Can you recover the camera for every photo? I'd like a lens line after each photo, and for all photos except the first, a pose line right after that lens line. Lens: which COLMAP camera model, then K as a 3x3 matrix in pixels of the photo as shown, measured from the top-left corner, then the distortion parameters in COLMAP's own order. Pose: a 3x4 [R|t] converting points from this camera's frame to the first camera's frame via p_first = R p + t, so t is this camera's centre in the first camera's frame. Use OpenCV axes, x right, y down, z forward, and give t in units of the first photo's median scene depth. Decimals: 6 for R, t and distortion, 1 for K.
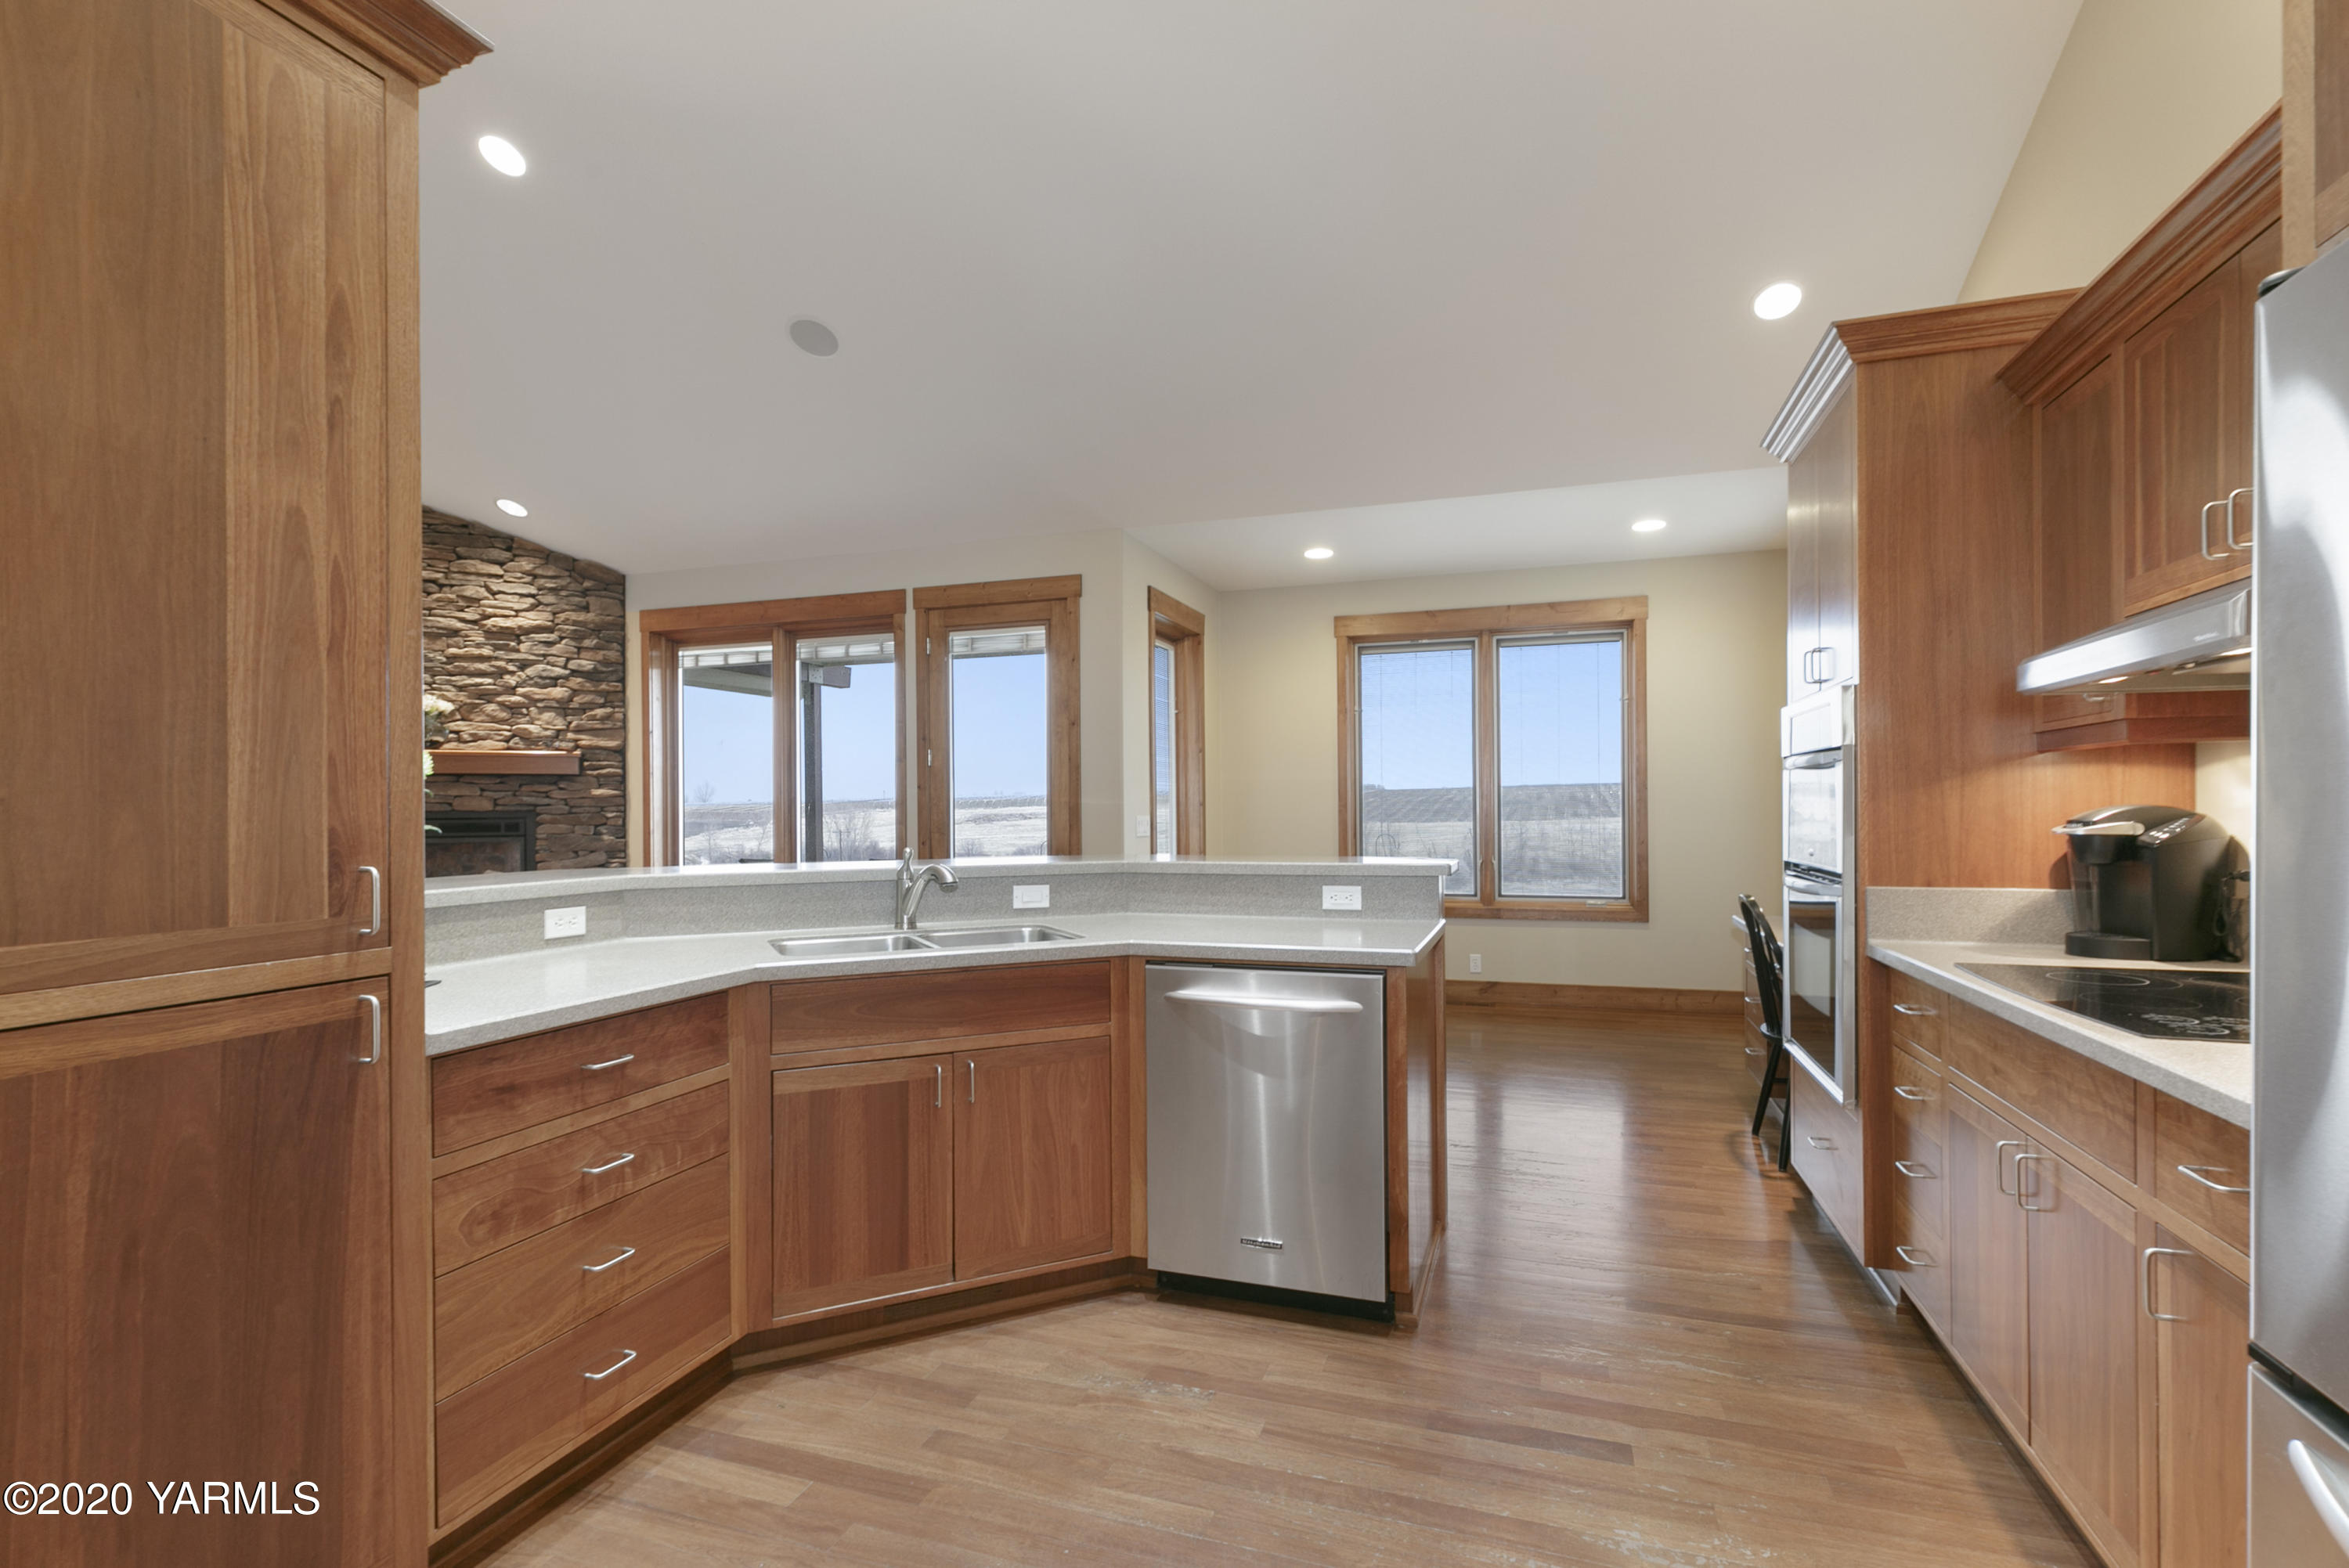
lens RADIAL K [[1081.9, 0, 1169.8], [0, 1081.9, 800.4], [0, 0, 1]] dist [0.001191, 0.000317]
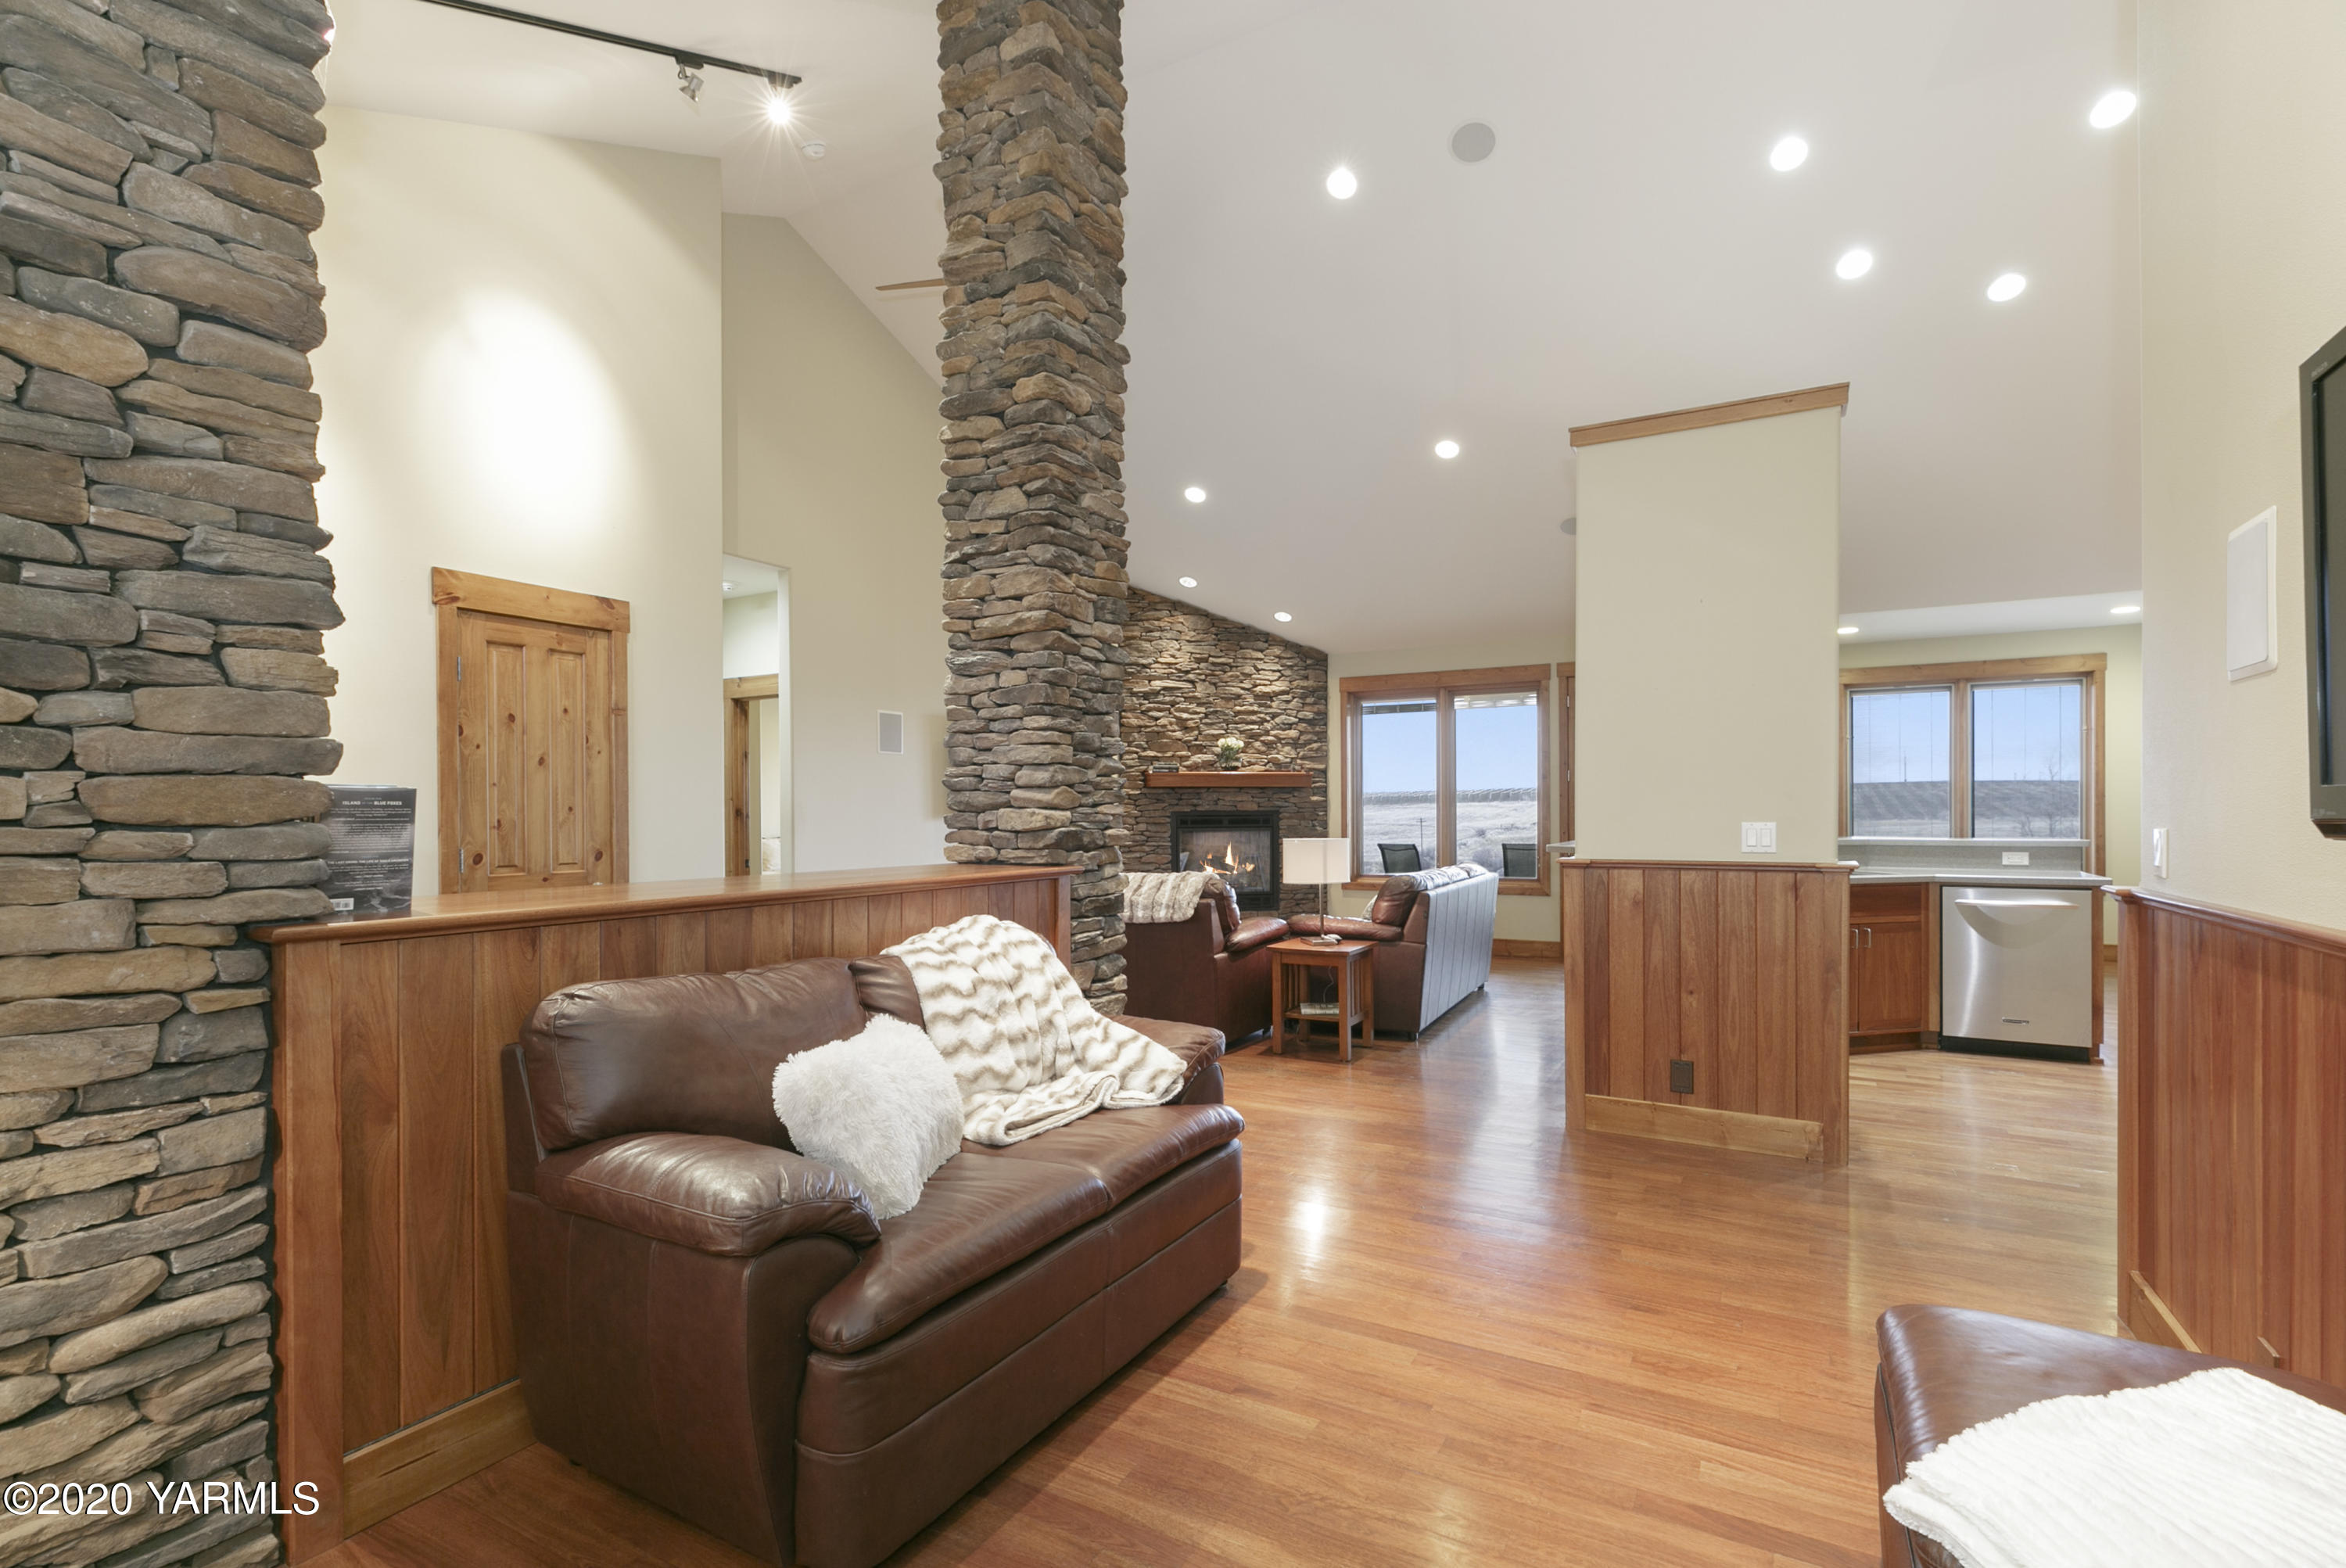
lens RADIAL K [[1080.7, 0, 1176.7], [0, 1080.7, 792.9], [0, 0, 1]] dist [0.001191, 0.000317]
pose [[0.983229, -0.002279, -0.182361, -0.451821], [0.001281, 0.999984, -0.005593, -0.007068], [0.182371, 0.005266, 0.983216, -0.538337]]
